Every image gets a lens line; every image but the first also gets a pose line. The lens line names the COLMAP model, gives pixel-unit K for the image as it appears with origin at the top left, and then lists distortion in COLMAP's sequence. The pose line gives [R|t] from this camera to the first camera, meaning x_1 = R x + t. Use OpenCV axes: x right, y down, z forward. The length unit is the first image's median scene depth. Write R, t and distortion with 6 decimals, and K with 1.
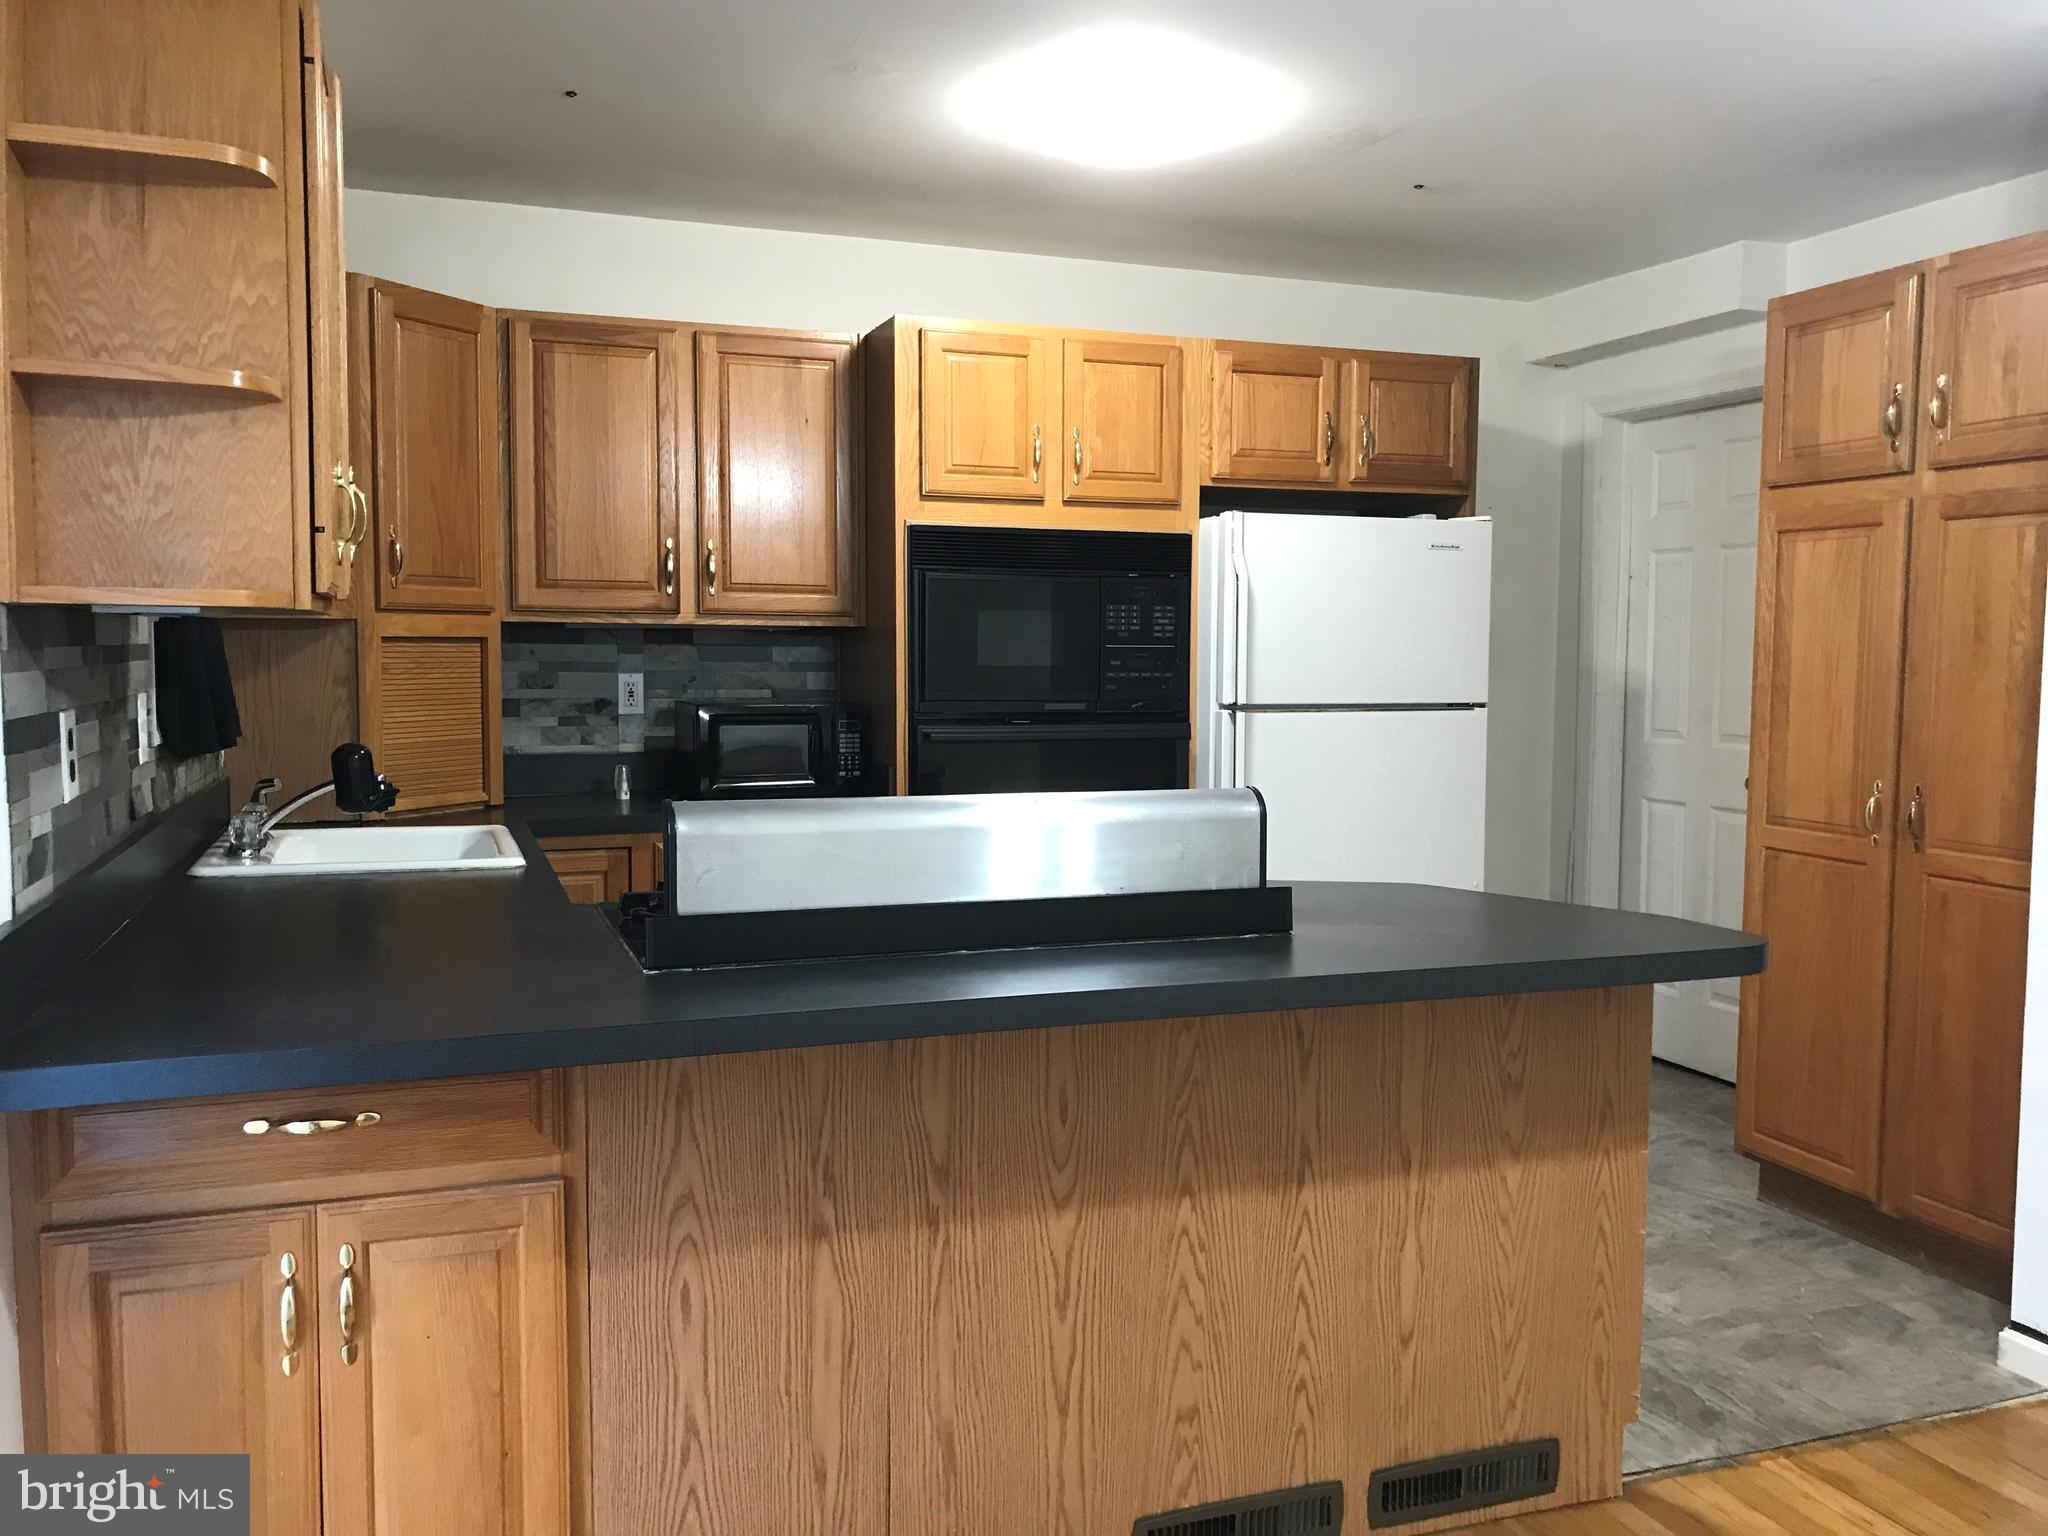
lens RADIAL K [[1692.5, 0, 1036.2], [0, 1692.5, 764.2], [0, 0, 1]] dist [0.013458, -0.001561]
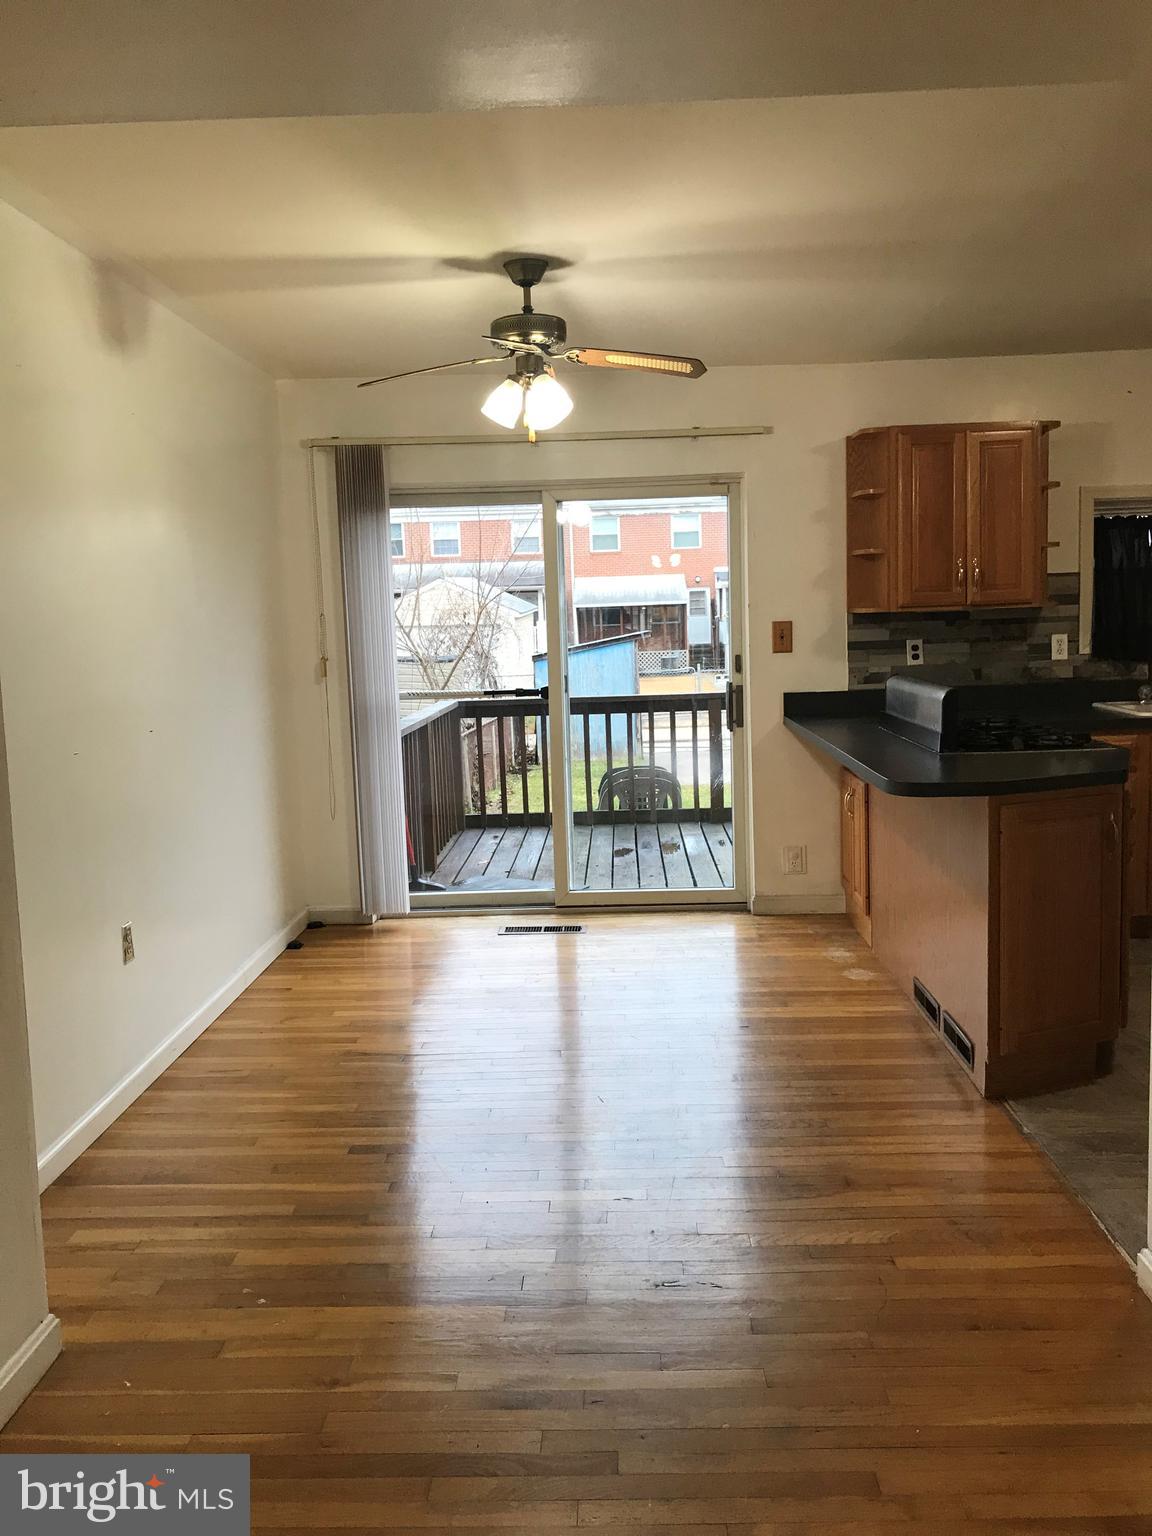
lens RADIAL K [[1269.4, 0, 576.0], [0, 1269.4, 768.0], [0, 0, 1]] dist [0.013458, -0.001561]
pose [[-0.373448, 0.117129, -0.920227, 1.319193], [-0.036944, 0.989332, 0.140918, -0.069736], [0.926915, 0.086623, -0.365137, 0.819614]]
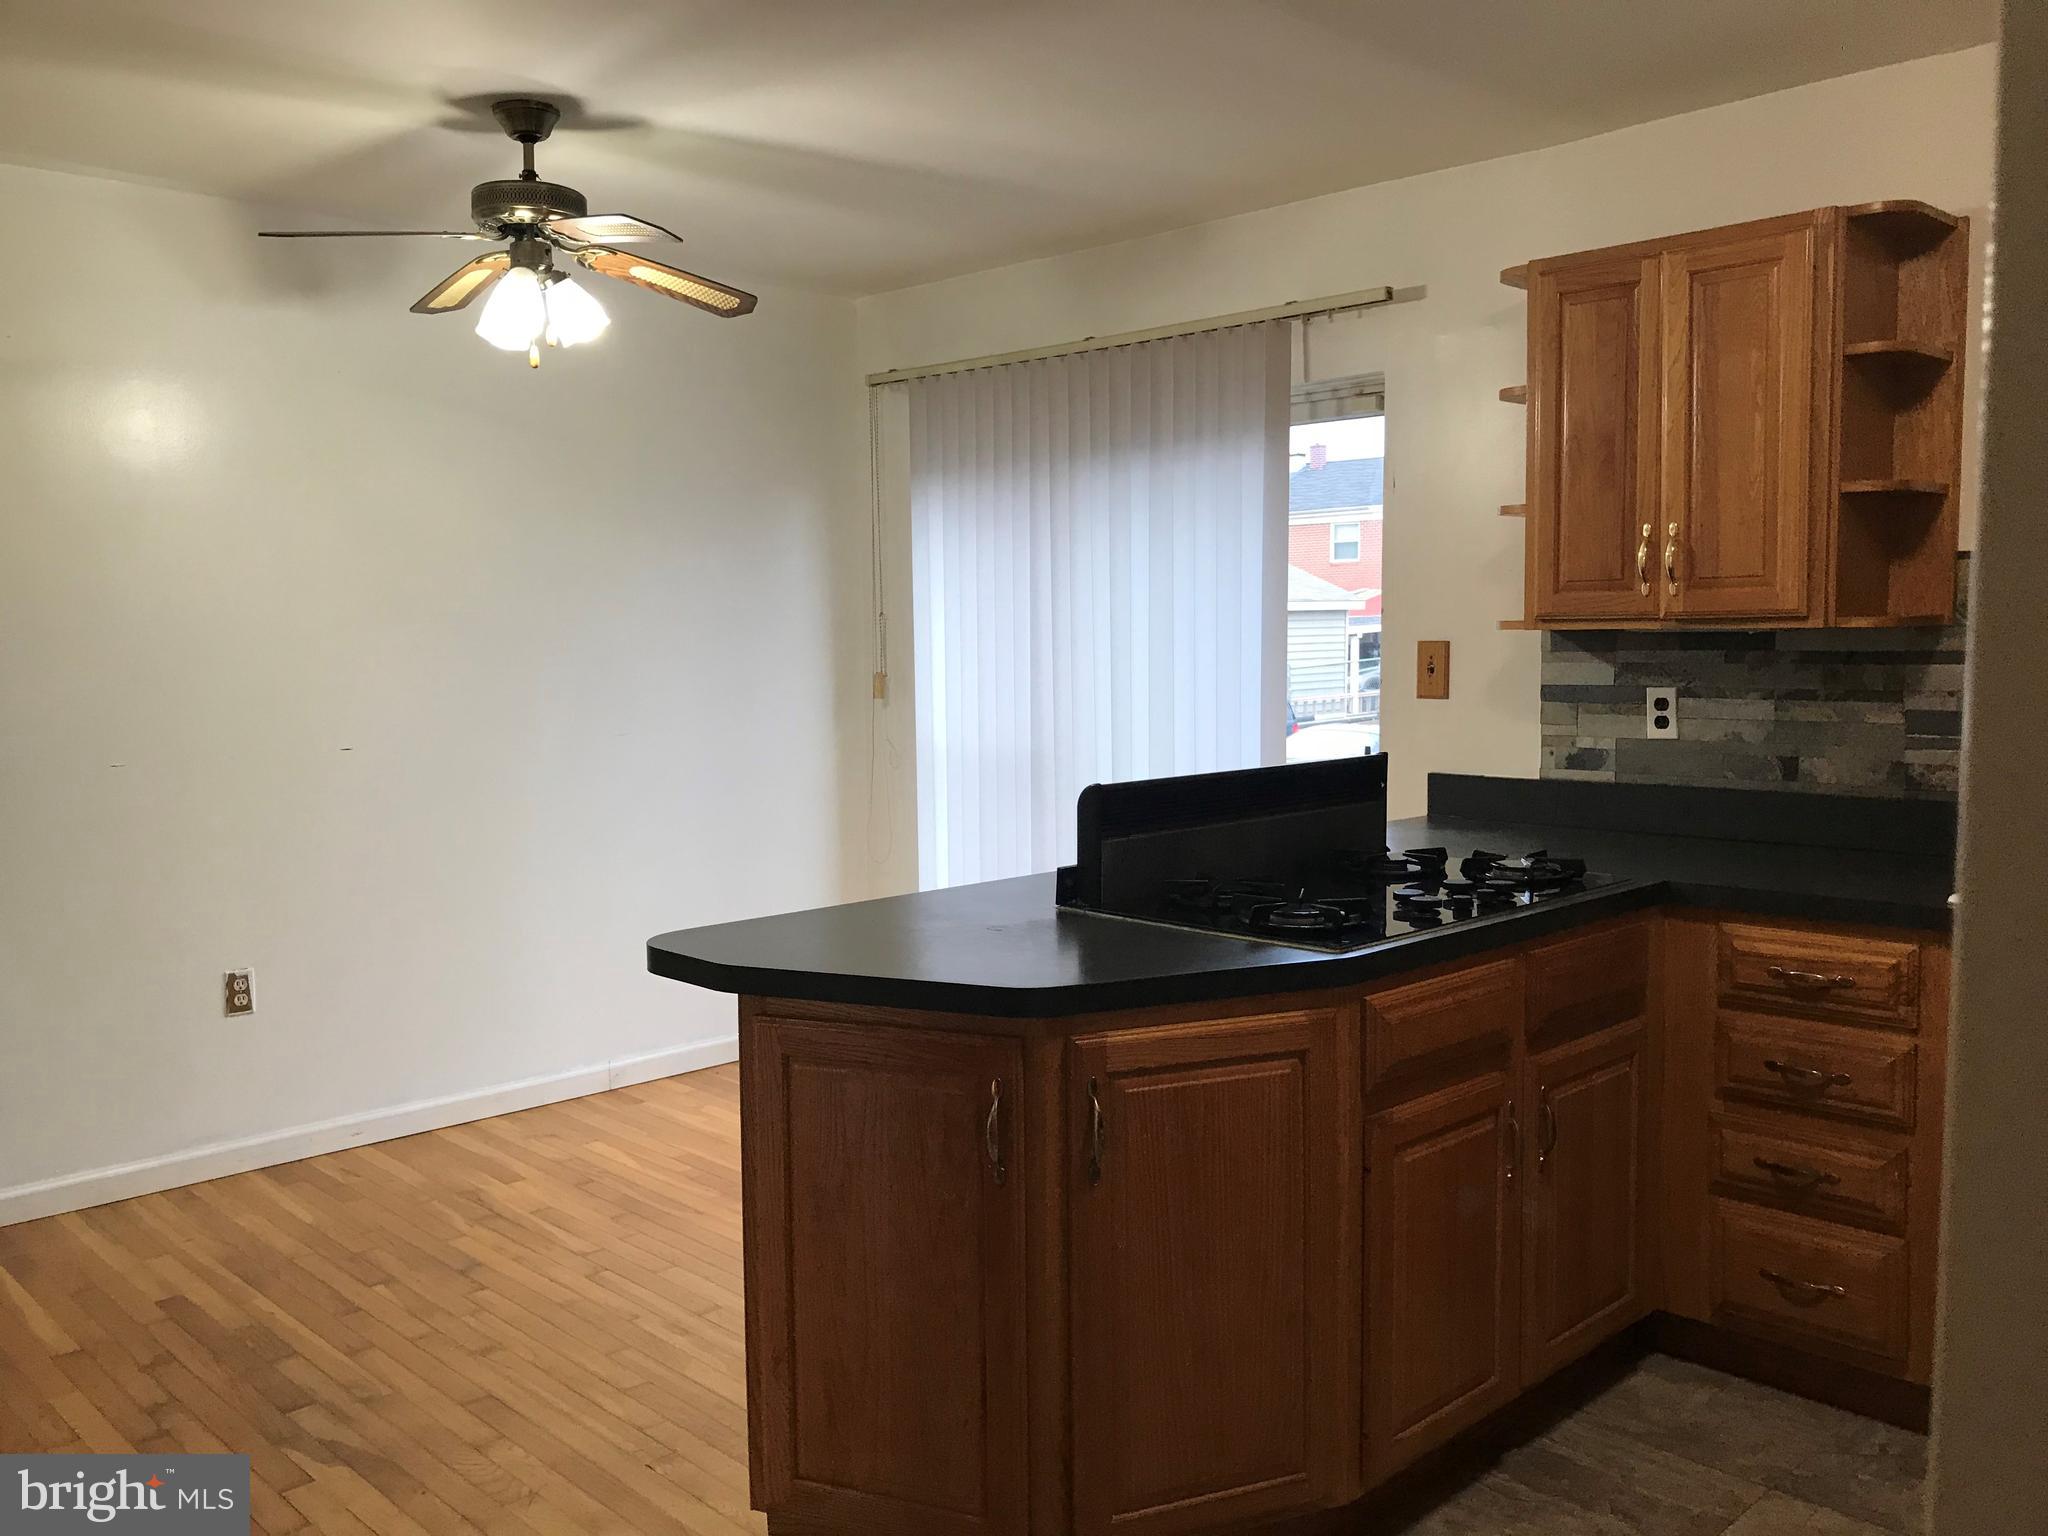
lens RADIAL K [[1680.9, 0, 1024.0], [0, 1680.9, 768.0], [0, 0, 1]] dist [-0.008808, -0.006128]
pose [[-0.912562, 0.034156, -0.407509, 0.436190], [-0.027864, 0.988996, 0.145294, -0.110599], [0.407987, 0.143945, -0.901569, 1.404504]]
